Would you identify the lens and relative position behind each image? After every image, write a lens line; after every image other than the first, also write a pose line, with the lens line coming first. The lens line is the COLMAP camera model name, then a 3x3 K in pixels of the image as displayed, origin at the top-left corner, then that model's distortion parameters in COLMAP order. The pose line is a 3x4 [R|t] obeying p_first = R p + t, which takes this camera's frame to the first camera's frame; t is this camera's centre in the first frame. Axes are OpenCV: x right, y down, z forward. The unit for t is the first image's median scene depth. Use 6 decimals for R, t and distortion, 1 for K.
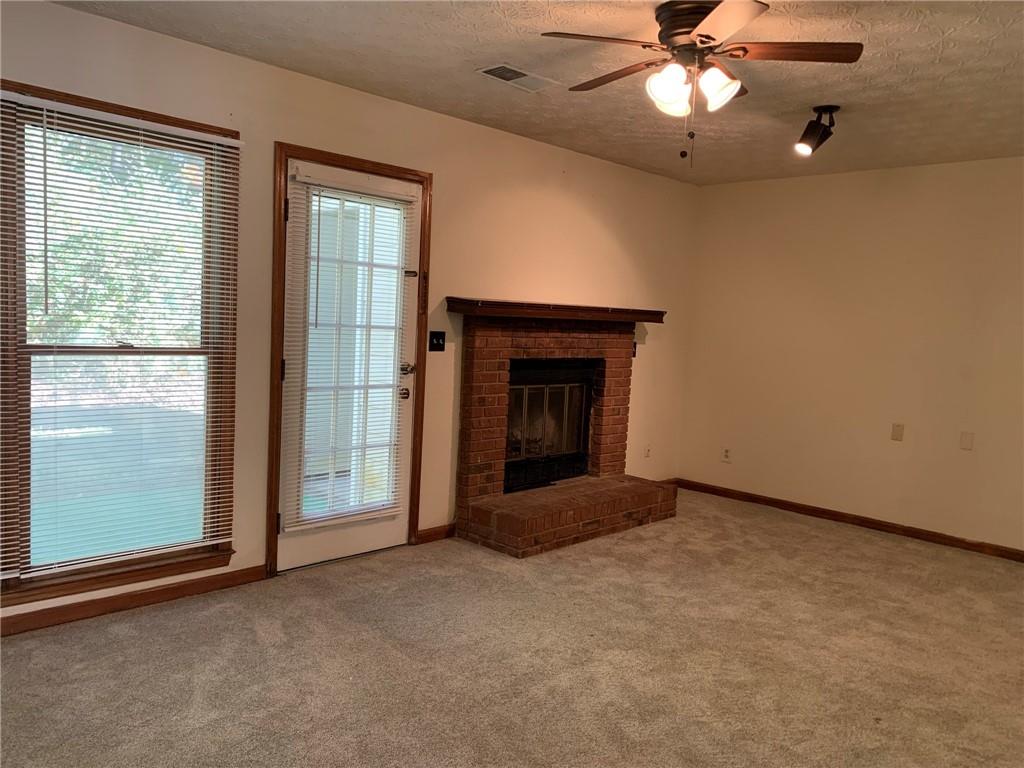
lens RADIAL K [[790.1, 0, 505.1], [0, 790.1, 390.4], [0, 0, 1]] dist [0.053943, -0.066234]
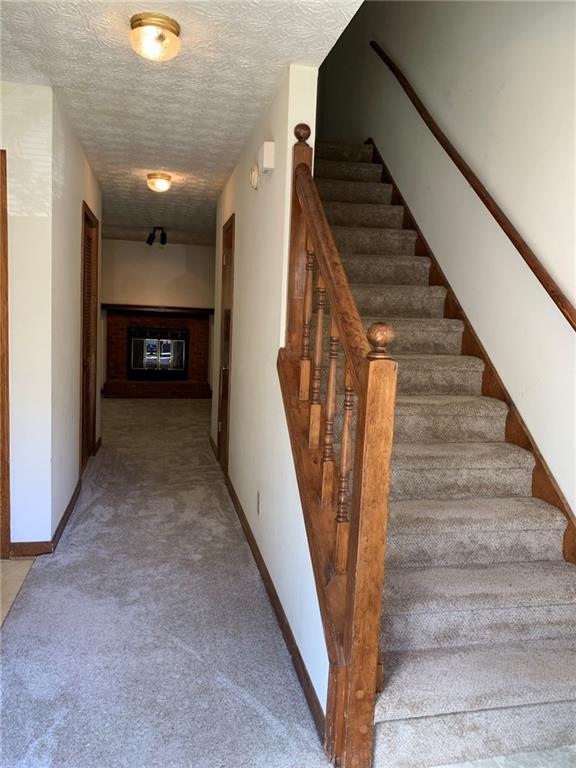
lens RADIAL K [[592.6, 0, 293.2], [0, 592.6, 384.1], [0, 0, 1]] dist [0.053943, -0.066234]
pose [[0.831626, 0.052834, -0.552817, 1.664120], [-0.056465, 0.998350, 0.010472, 0.103939], [0.552458, 0.022506, 0.833237, -0.345352]]
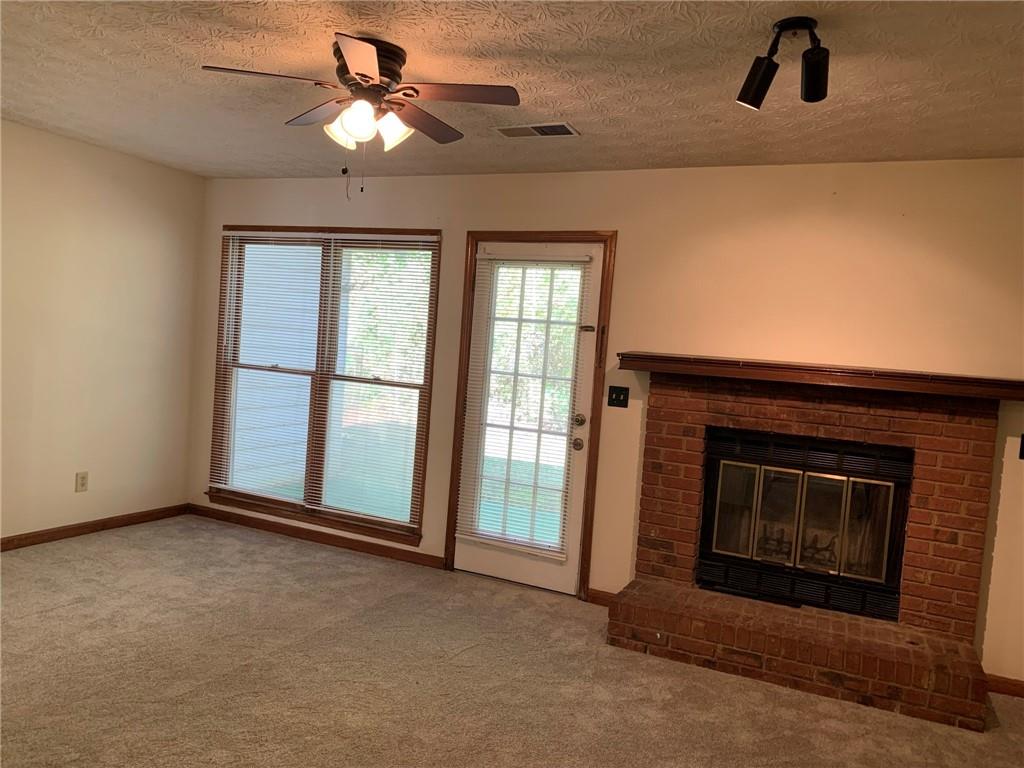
lens RADIAL K [[790.1, 0, 513.0], [0, 790.1, 377.5], [0, 0, 1]] dist [0.053943, -0.066234]
pose [[0.324258, 0.008663, -0.945929, 0.802100], [-0.152777, 0.987310, -0.043329, -0.023495], [0.933550, 0.158566, 0.321467, 0.564136]]
